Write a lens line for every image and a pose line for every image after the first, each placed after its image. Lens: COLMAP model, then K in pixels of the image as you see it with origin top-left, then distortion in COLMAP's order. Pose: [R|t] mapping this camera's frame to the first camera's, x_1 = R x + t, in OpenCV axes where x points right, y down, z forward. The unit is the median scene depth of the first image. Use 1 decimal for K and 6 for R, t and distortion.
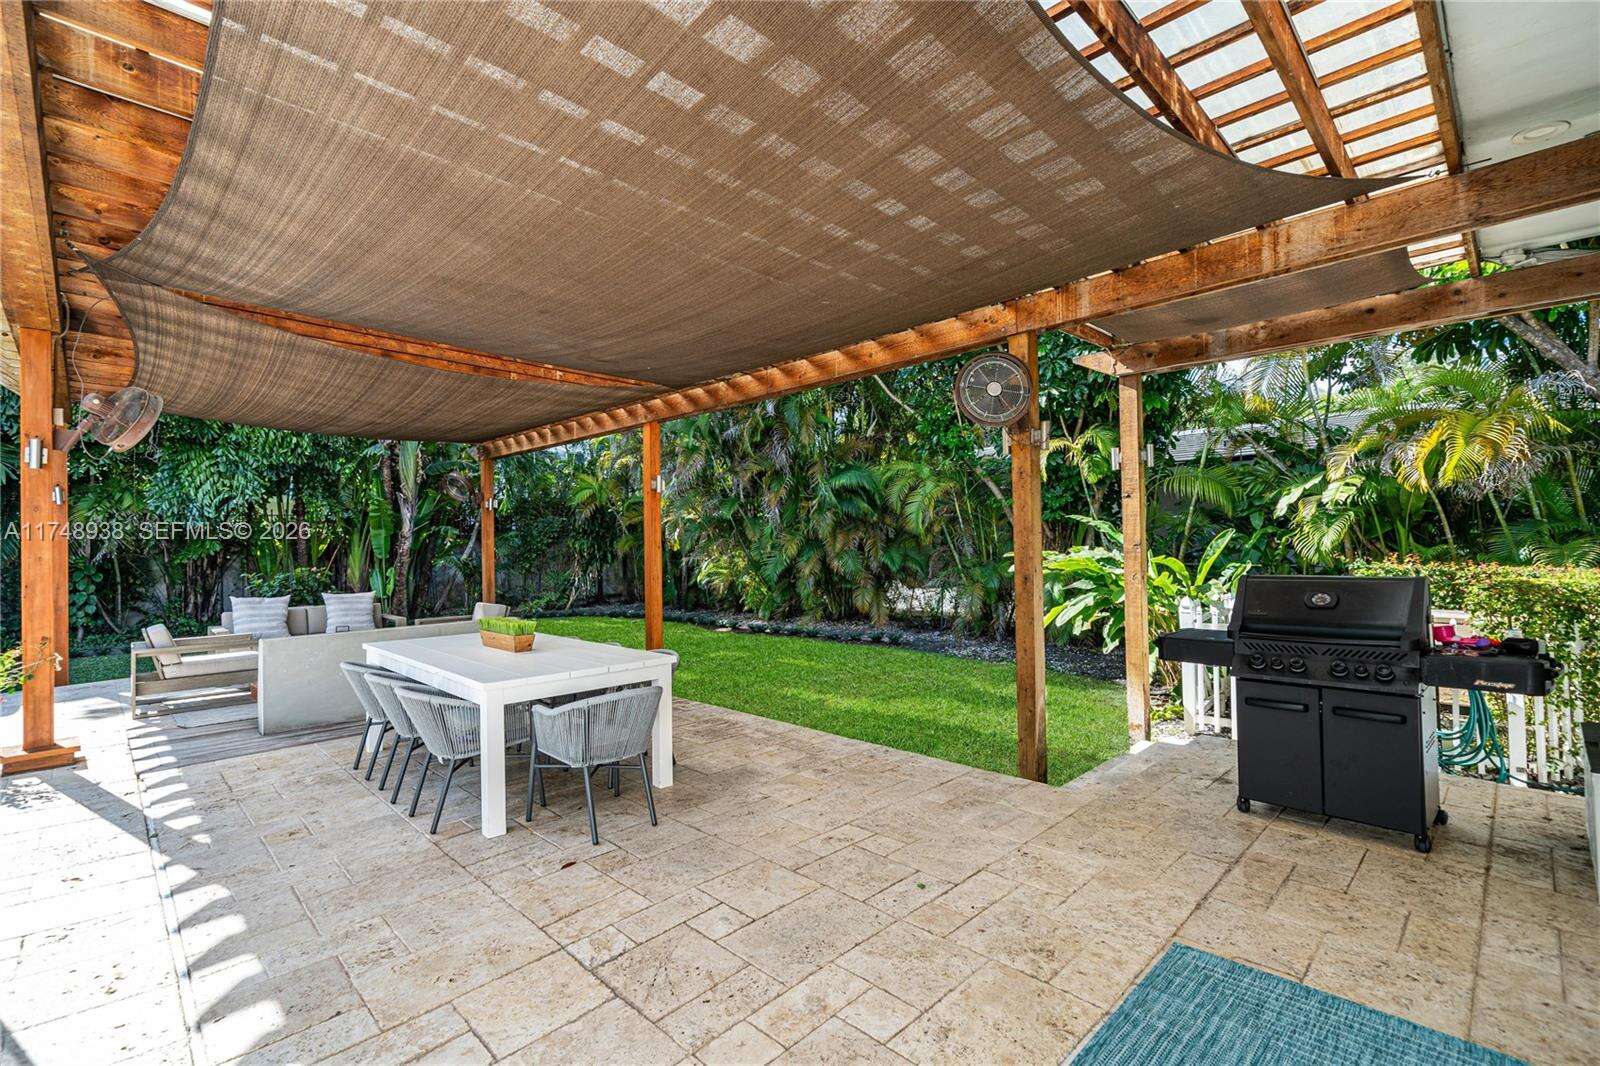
lens RADIAL K [[710.4, 0, 792.2], [0, 710.4, 531.2], [0, 0, 1]] dist [-0.000963, -0.000190]
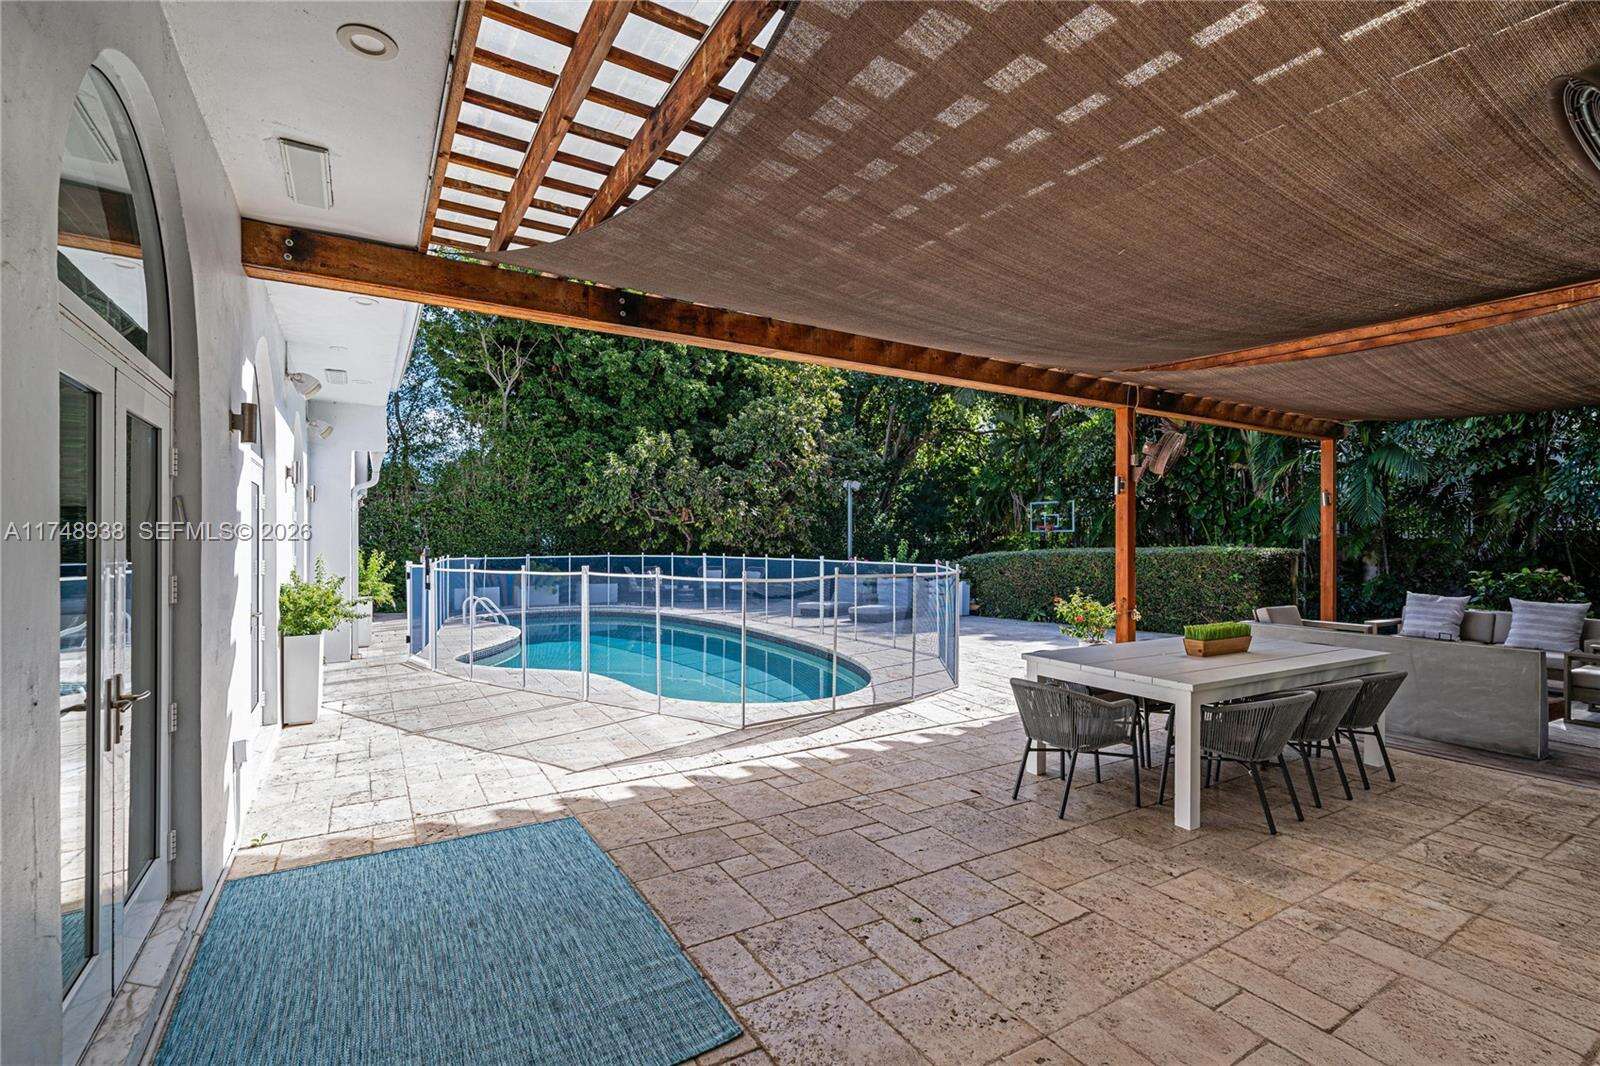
lens RADIAL K [[710.4, 0, 792.4], [0, 710.4, 539.1], [0, 0, 1]] dist [-0.000963, -0.000190]
pose [[-0.226969, 0.014212, -0.973798, 1.067047], [0.016026, 0.999813, 0.010856, -0.022427], [0.973770, -0.013142, -0.227155, 0.992077]]
